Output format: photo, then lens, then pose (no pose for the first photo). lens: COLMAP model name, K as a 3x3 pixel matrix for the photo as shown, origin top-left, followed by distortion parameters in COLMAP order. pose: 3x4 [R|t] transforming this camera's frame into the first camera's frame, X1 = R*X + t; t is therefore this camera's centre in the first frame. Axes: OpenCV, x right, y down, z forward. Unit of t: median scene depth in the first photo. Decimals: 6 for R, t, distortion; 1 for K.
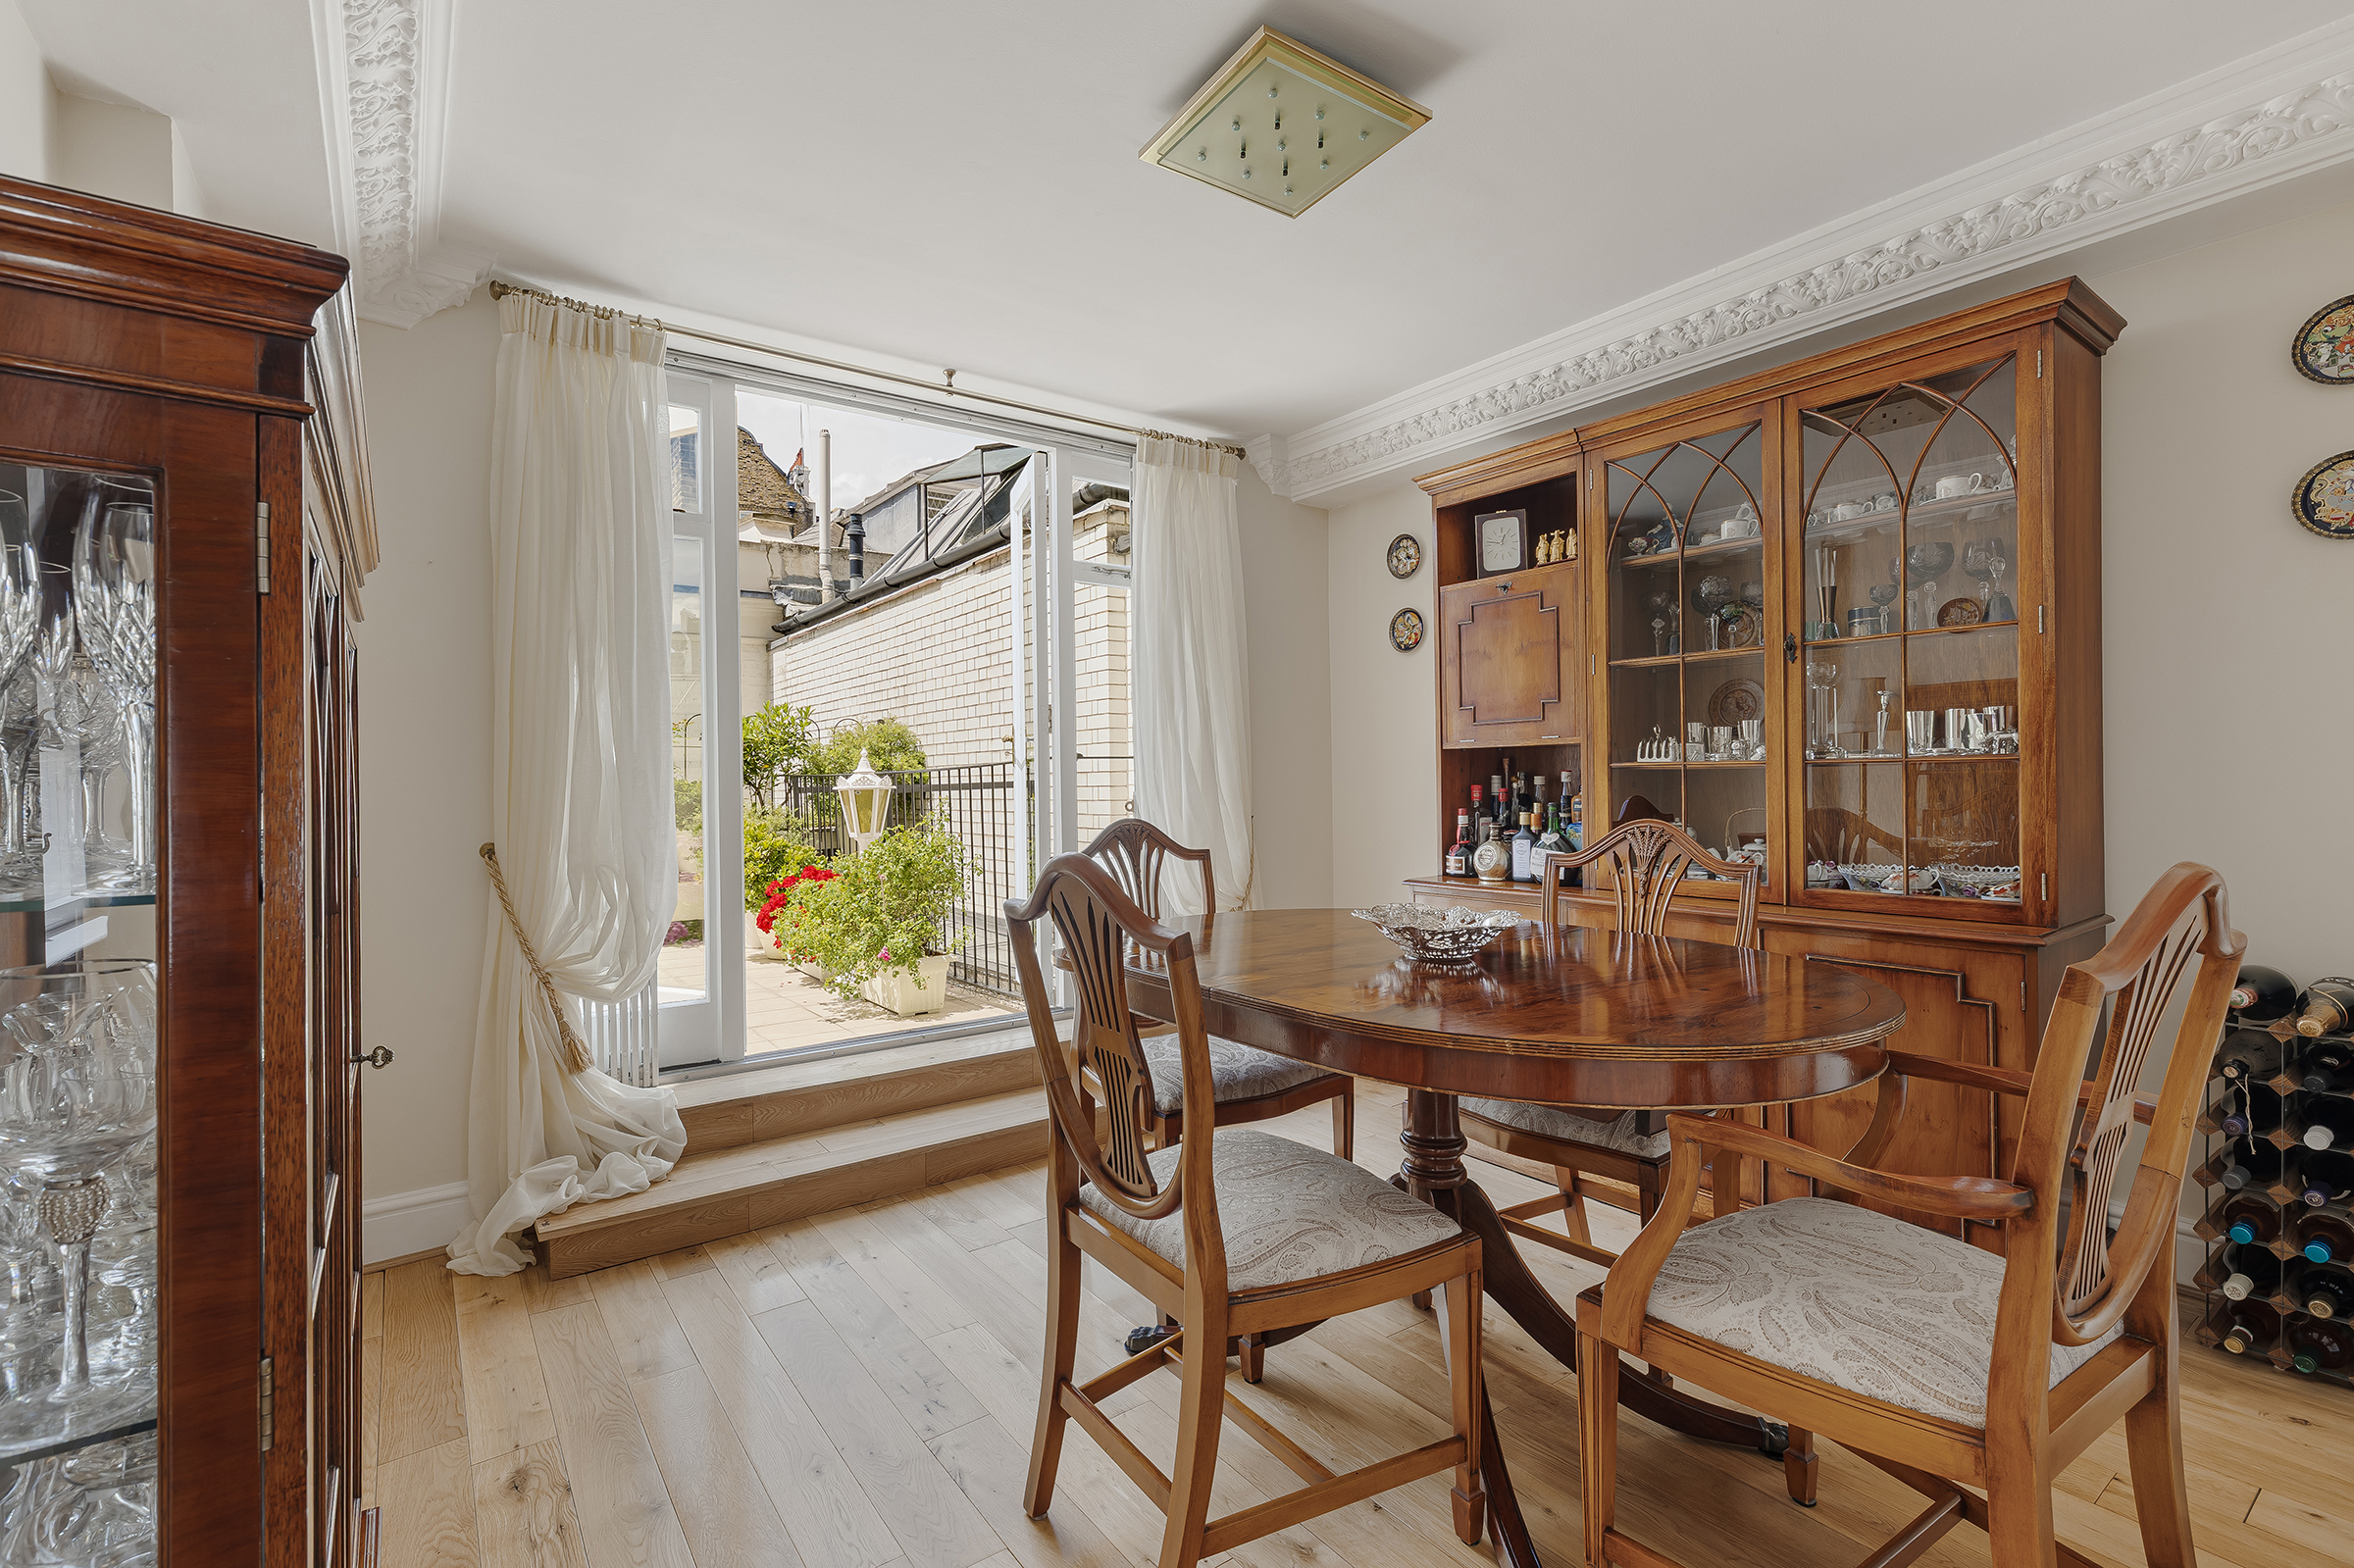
lens RADIAL K [[1084.4, 0, 1201.5], [0, 1084.4, 778.3], [0, 0, 1]] dist [-0.000580, -0.000065]
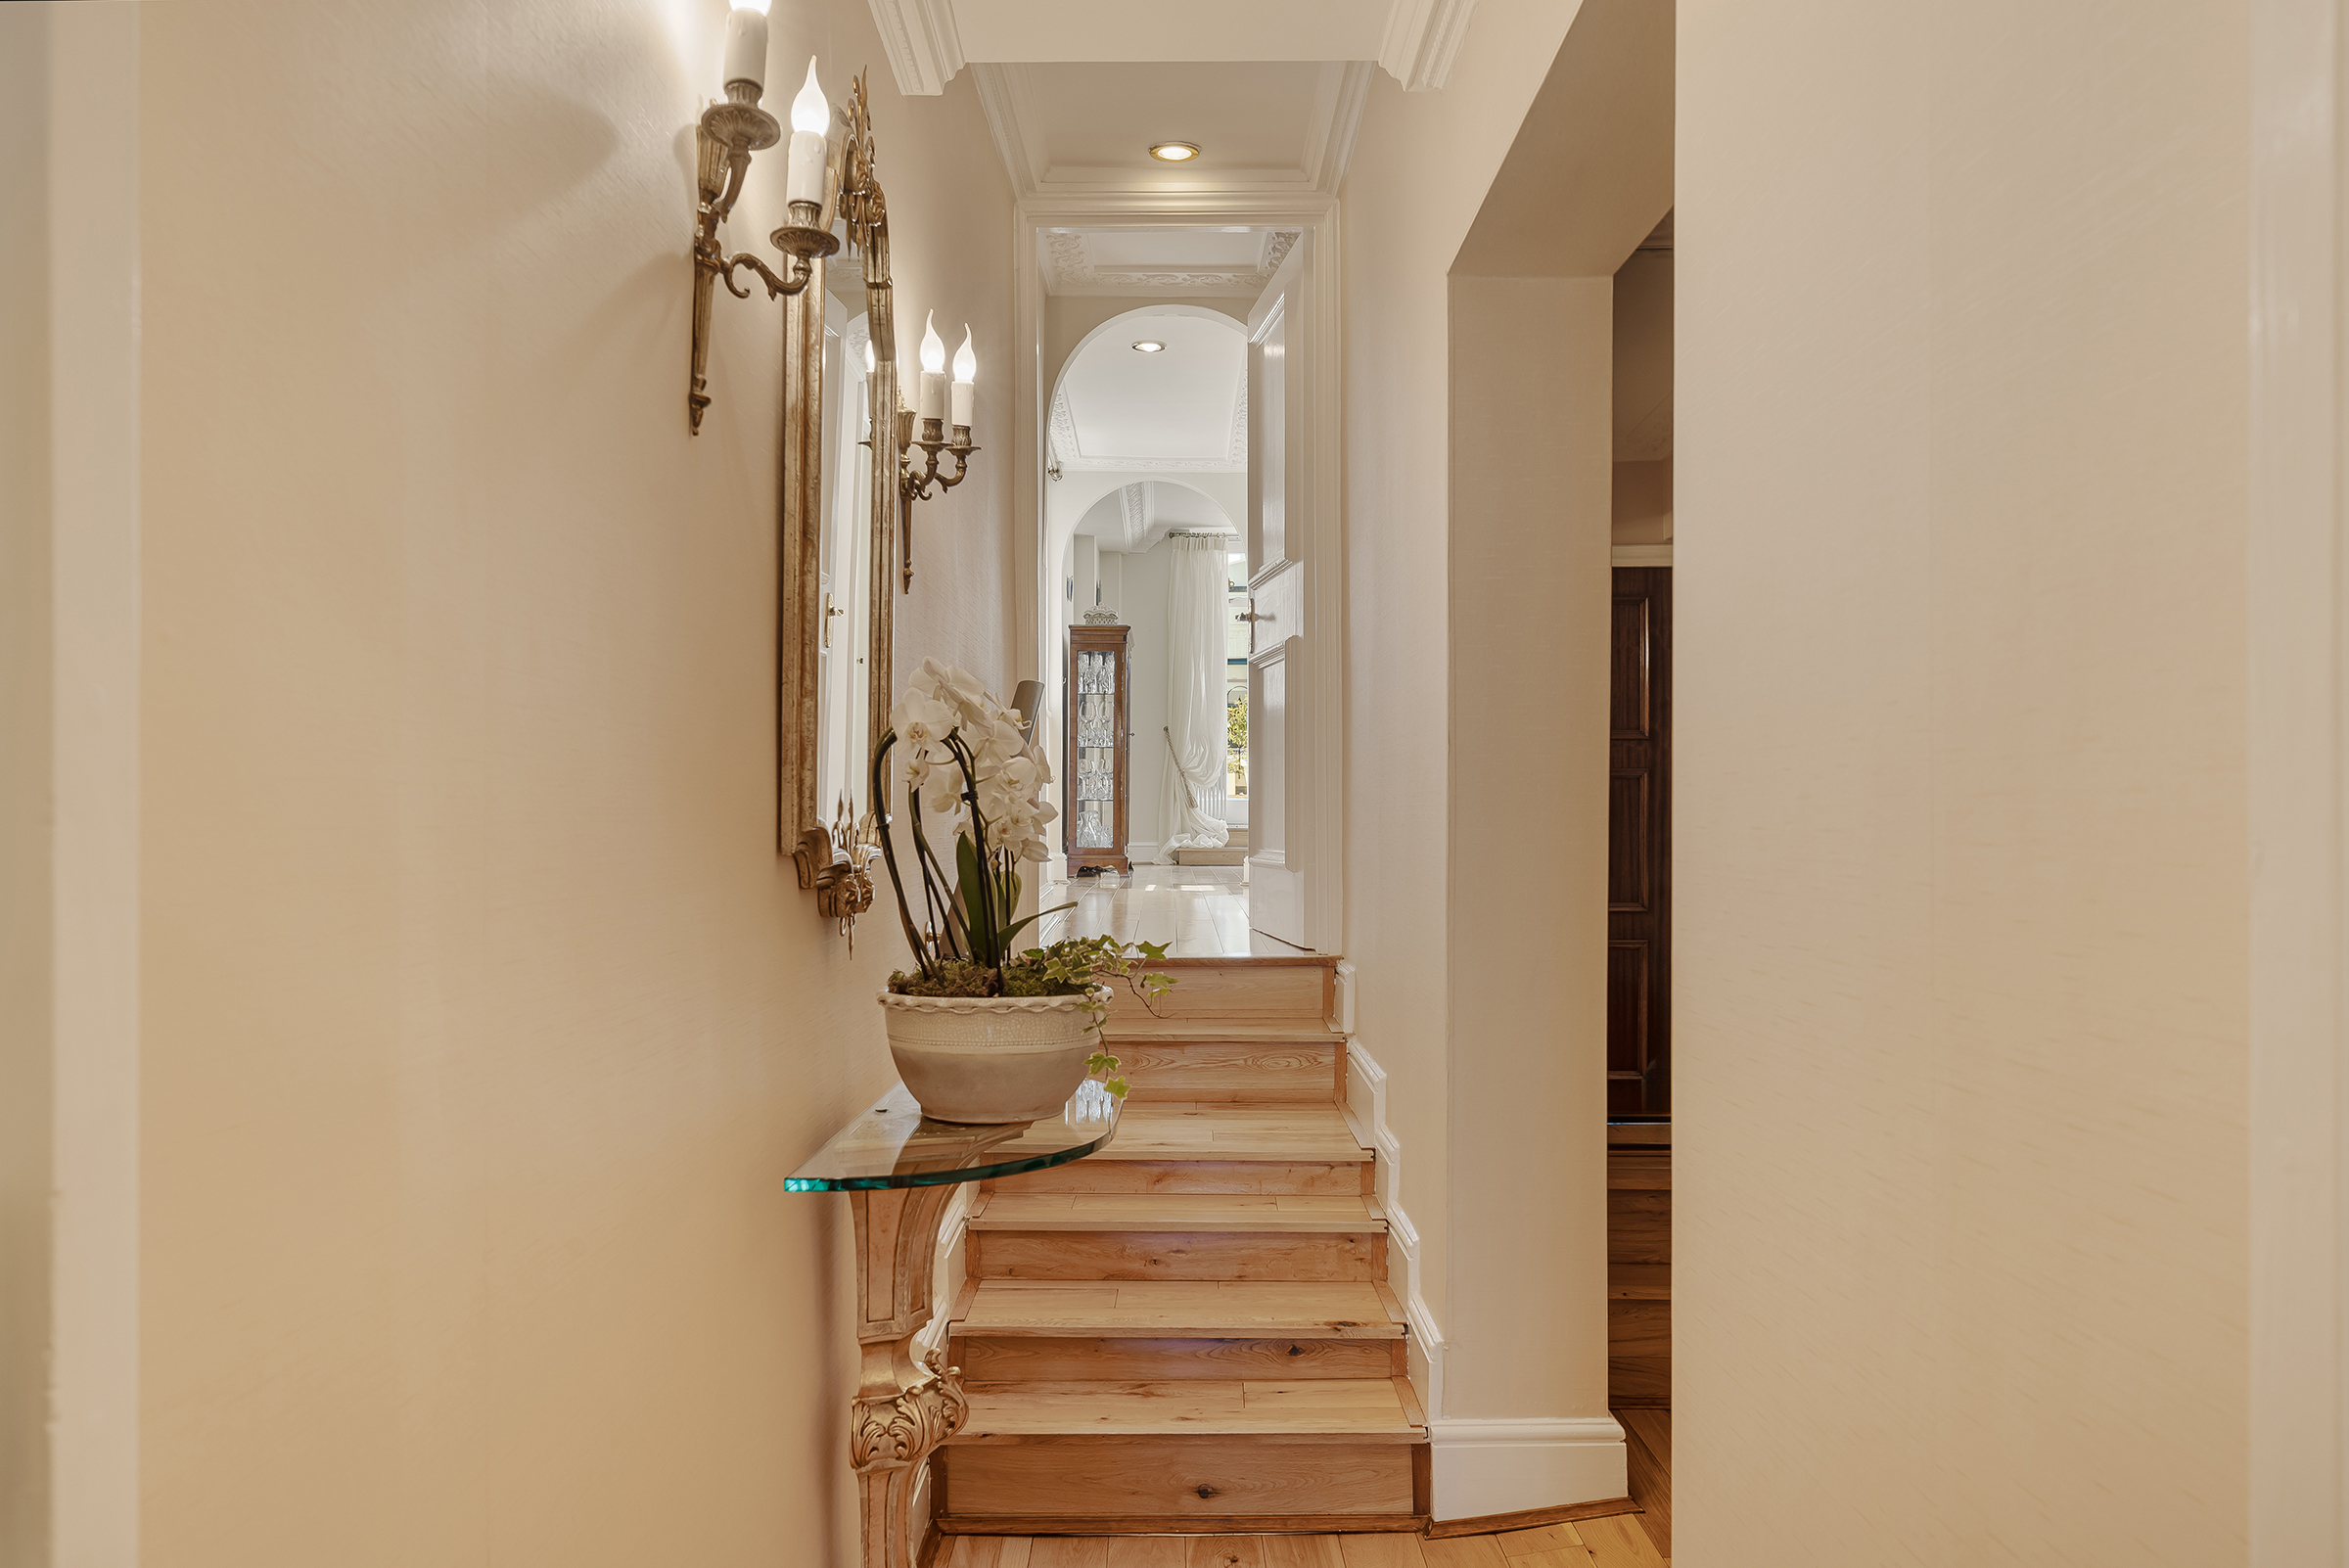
lens RADIAL K [[1582.3, 0, 1174.5], [0, 1582.3, 784.0], [0, 0, 1]] dist [0.000022, -0.000011]
pose [[0.807896, 0.001739, -0.589323, 1.841226], [-0.013559, 0.999786, -0.015638, 0.281160], [0.589170, 0.020624, 0.807746, -2.386940]]
